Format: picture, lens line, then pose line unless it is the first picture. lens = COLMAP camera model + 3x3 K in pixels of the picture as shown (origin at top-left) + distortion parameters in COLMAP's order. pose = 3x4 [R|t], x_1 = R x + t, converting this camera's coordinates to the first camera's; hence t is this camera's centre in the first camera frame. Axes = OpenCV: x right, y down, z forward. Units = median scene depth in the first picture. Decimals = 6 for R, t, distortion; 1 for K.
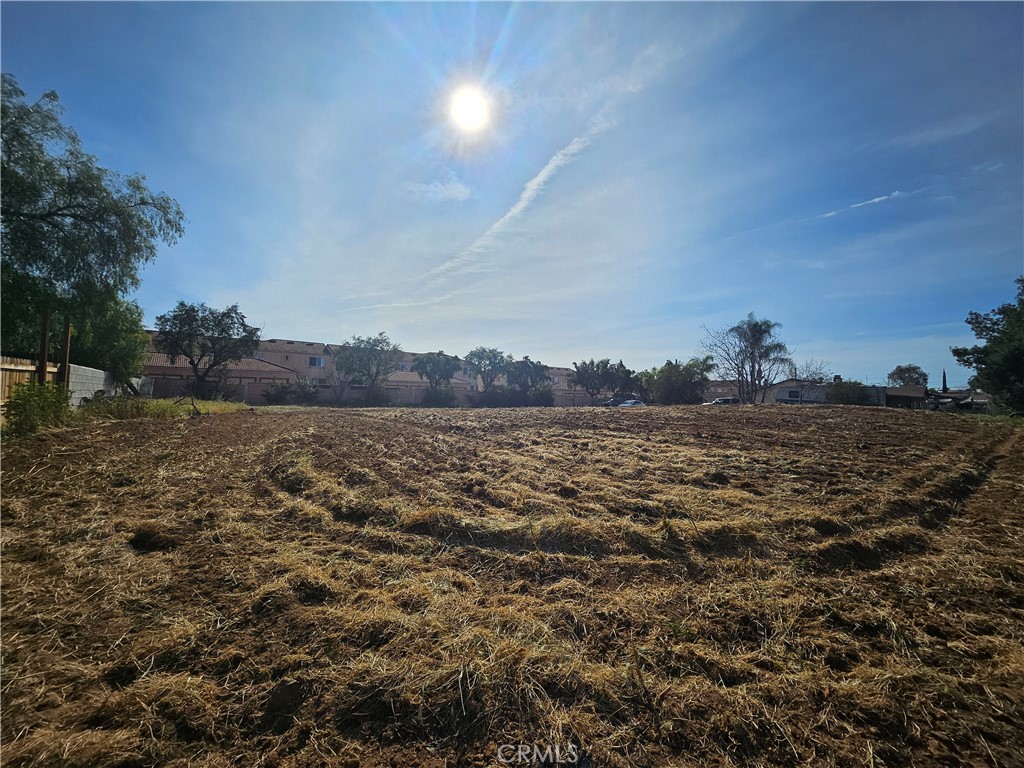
lens RADIAL K [[397.8, 0, 512.9], [0, 397.8, 385.8], [0, 0, 1]] dist [-0.016424, 0.002056]
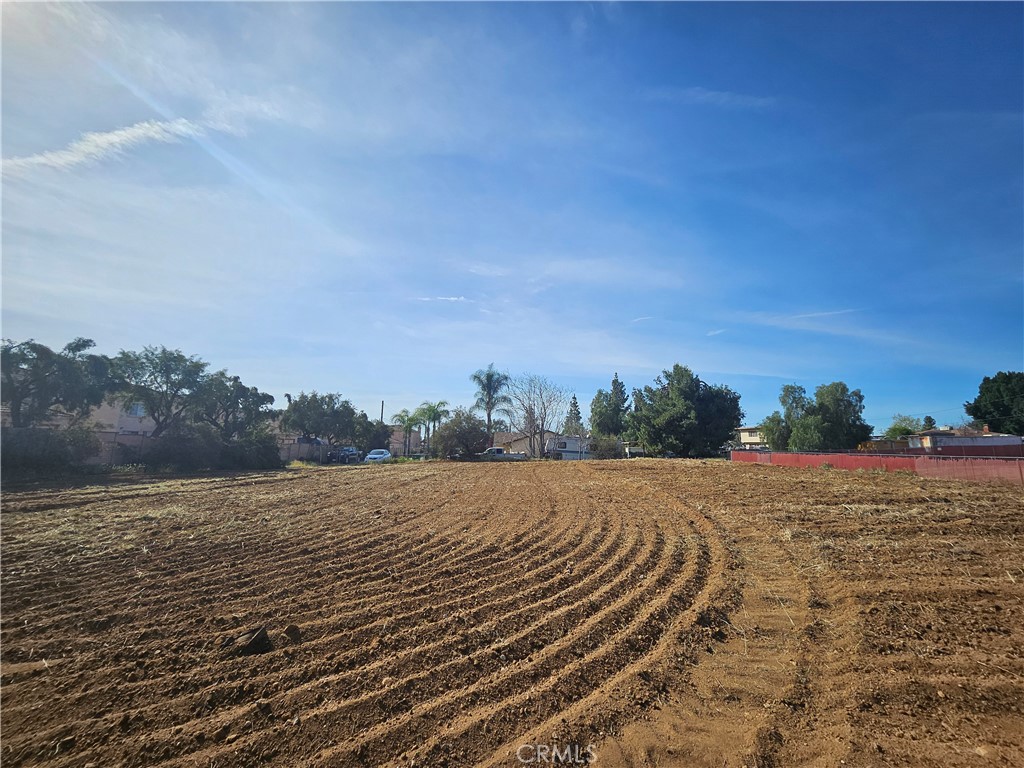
lens RADIAL K [[397.8, 0, 511.0], [0, 397.8, 380.2], [0, 0, 1]] dist [-0.016424, 0.002056]
pose [[0.597269, 0.131269, 0.791226, -1.085498], [-0.029477, 0.989442, -0.141903, 0.015987], [-0.801499, 0.061431, 0.594832, 2.076916]]
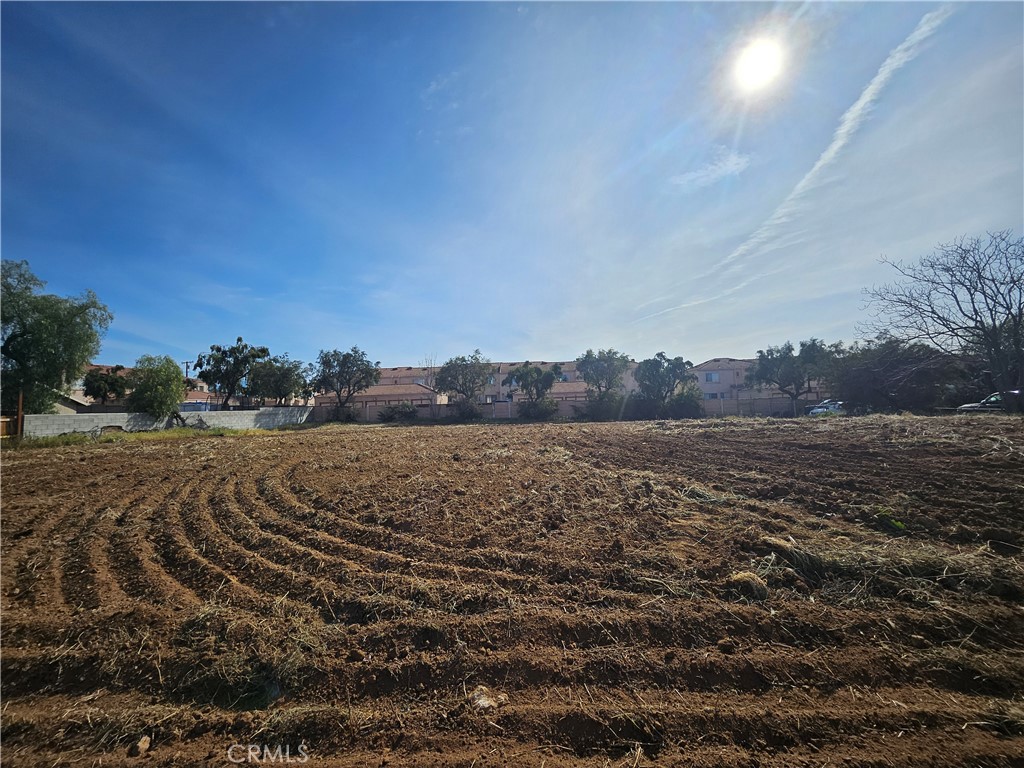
lens RADIAL K [[397.8, 0, 513.8], [0, 397.8, 384.3], [0, 0, 1]] dist [-0.016424, 0.002056]
pose [[0.752107, -0.076431, -0.654594, 1.971740], [0.063661, 0.997033, -0.043270, 0.021767], [0.655959, -0.009128, 0.754742, 1.333807]]
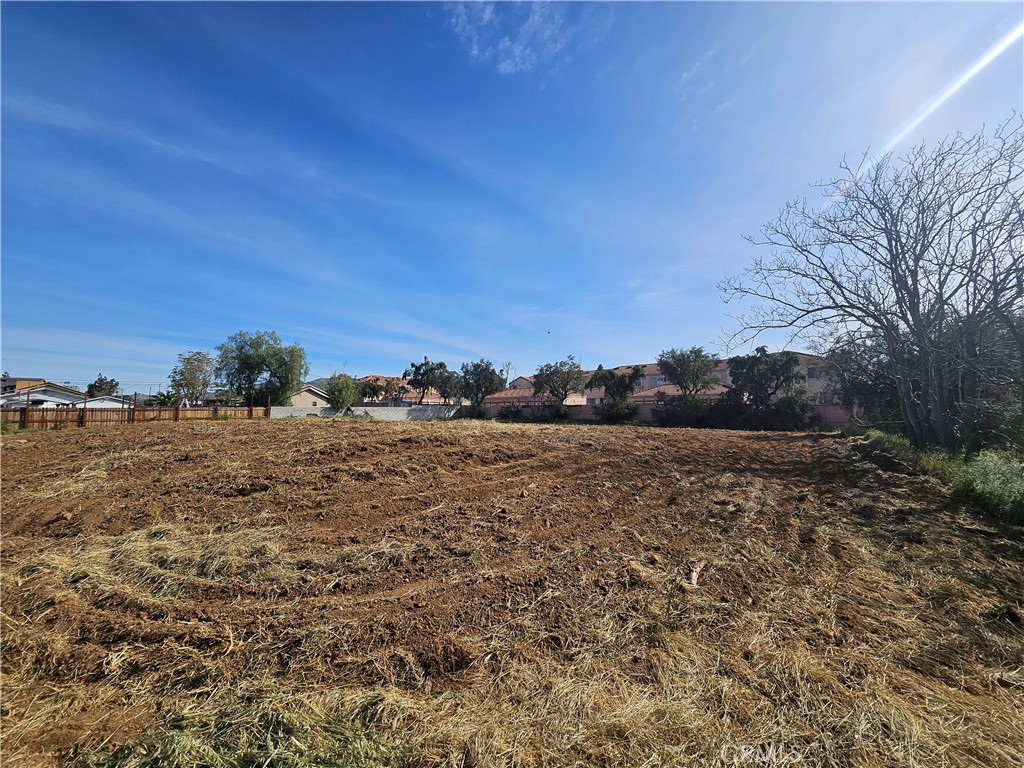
lens RADIAL K [[397.8, 0, 516.9], [0, 397.8, 381.5], [0, 0, 1]] dist [-0.016424, 0.002056]
pose [[0.204729, -0.092785, -0.974411, 3.445314], [0.036708, 0.995525, -0.087083, 0.133174], [0.978130, -0.017941, 0.207219, 2.942201]]
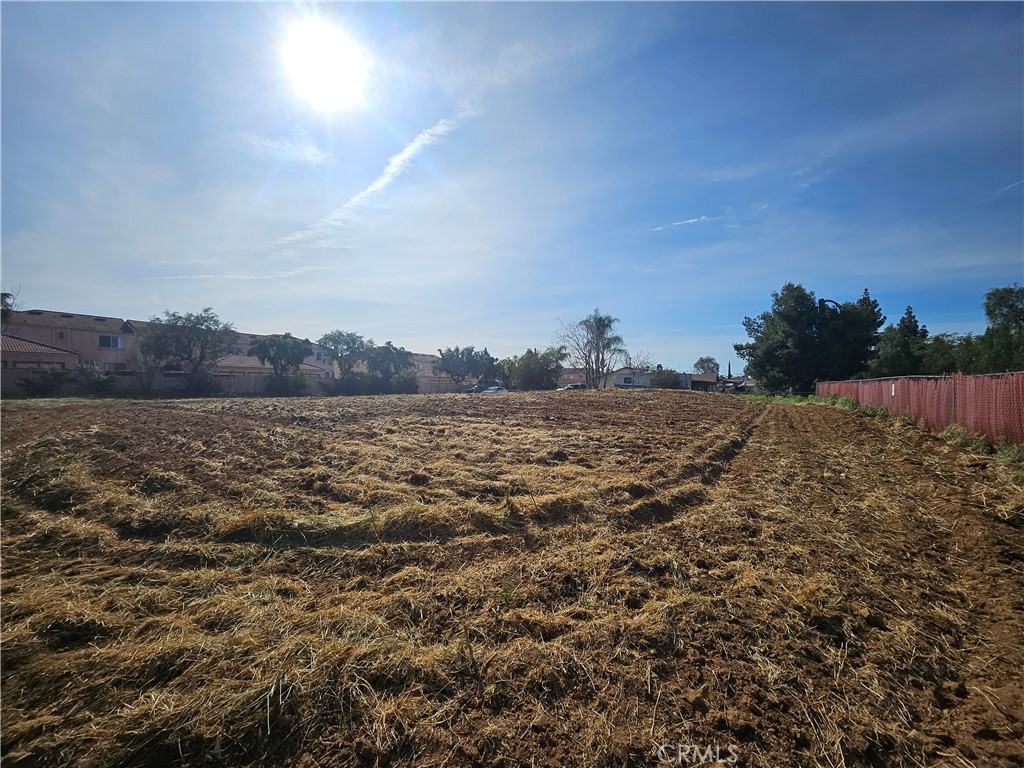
lens RADIAL K [[397.8, 0, 514.3], [0, 397.8, 385.4], [0, 0, 1]] dist [-0.016424, 0.002056]
pose [[0.944797, -0.008538, 0.327545, 0.037011], [-0.001820, 0.999508, 0.031302, 0.001799], [-0.327651, -0.030170, 0.944317, -0.002803]]
